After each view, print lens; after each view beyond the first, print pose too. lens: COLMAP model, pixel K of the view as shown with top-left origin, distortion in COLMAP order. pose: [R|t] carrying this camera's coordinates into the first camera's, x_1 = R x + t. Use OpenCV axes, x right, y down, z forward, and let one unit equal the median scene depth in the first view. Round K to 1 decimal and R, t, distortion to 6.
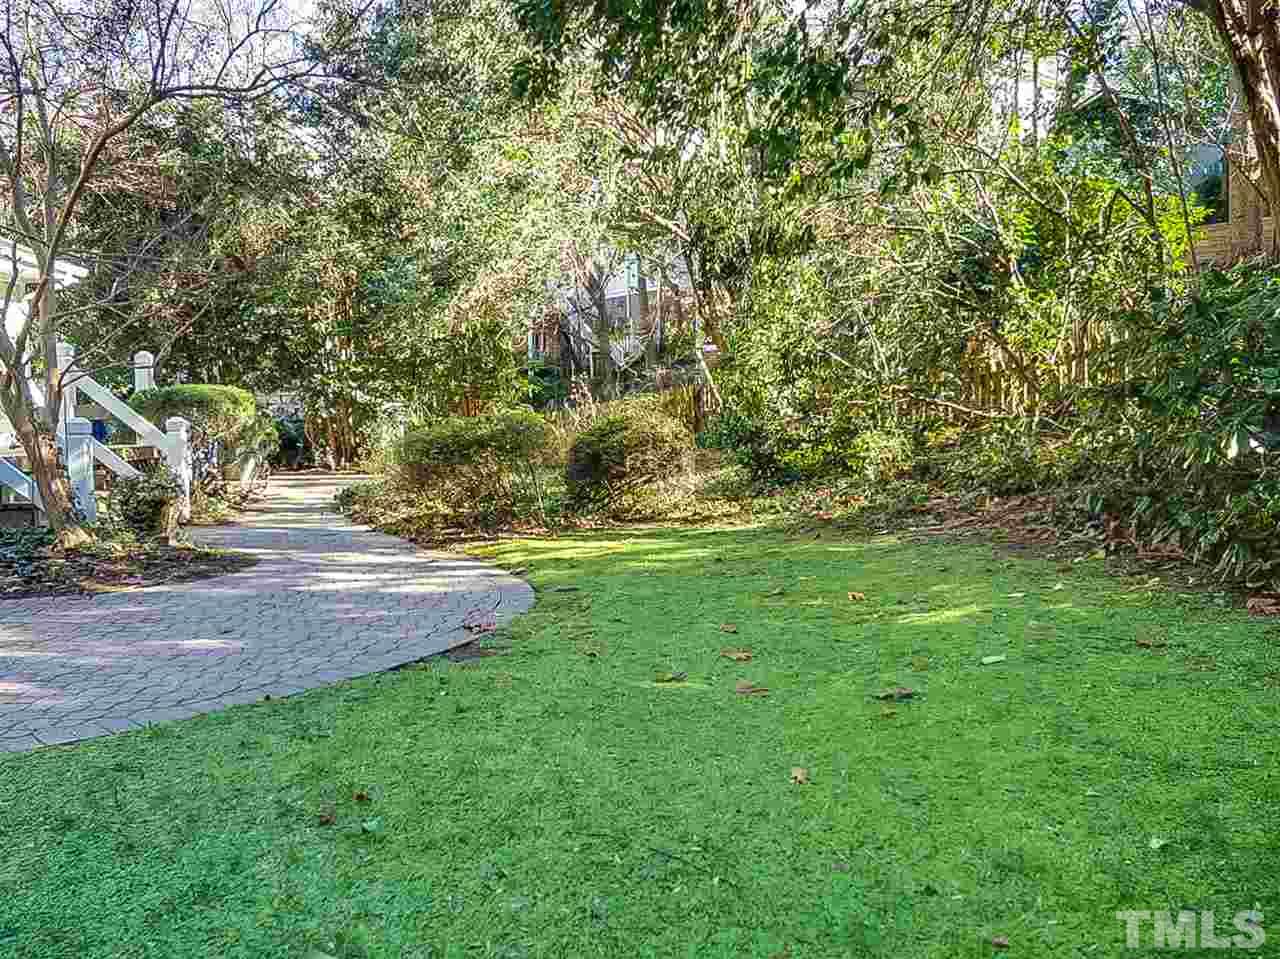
lens RADIAL K [[1090.5, 0, 640.0], [0, 1090.5, 479.5], [0, 0, 1]] dist [-0.055154, 0.043056]
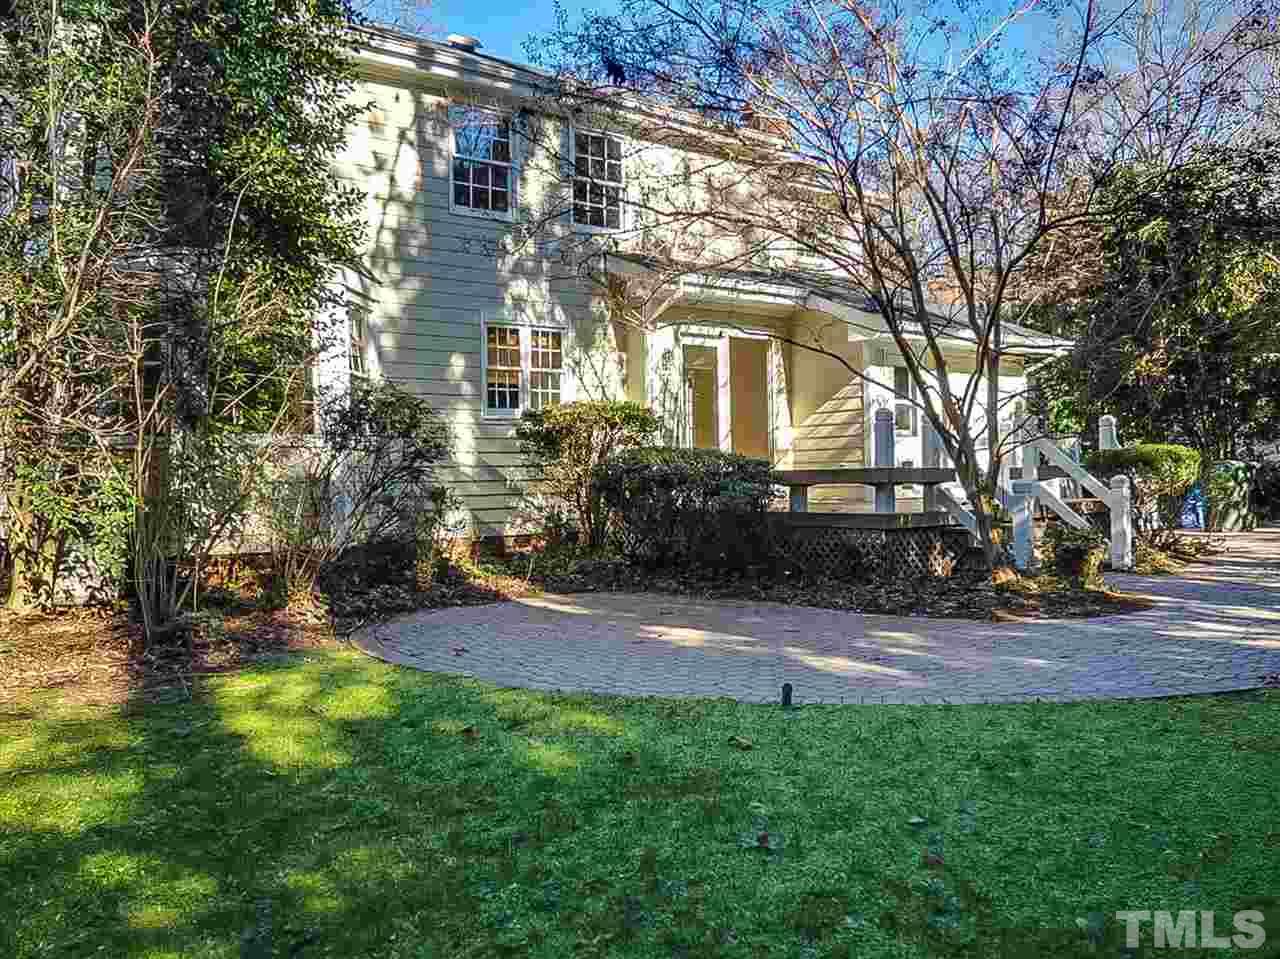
lens RADIAL K [[1090.5, 0, 640.0], [0, 1090.5, 479.5], [0, 0, 1]] dist [-0.055154, 0.043056]
pose [[0.616915, -0.005177, -0.787013, 0.206192], [-0.028162, 0.999193, -0.028648, -0.010314], [0.786526, 0.039837, 0.616271, -0.115117]]
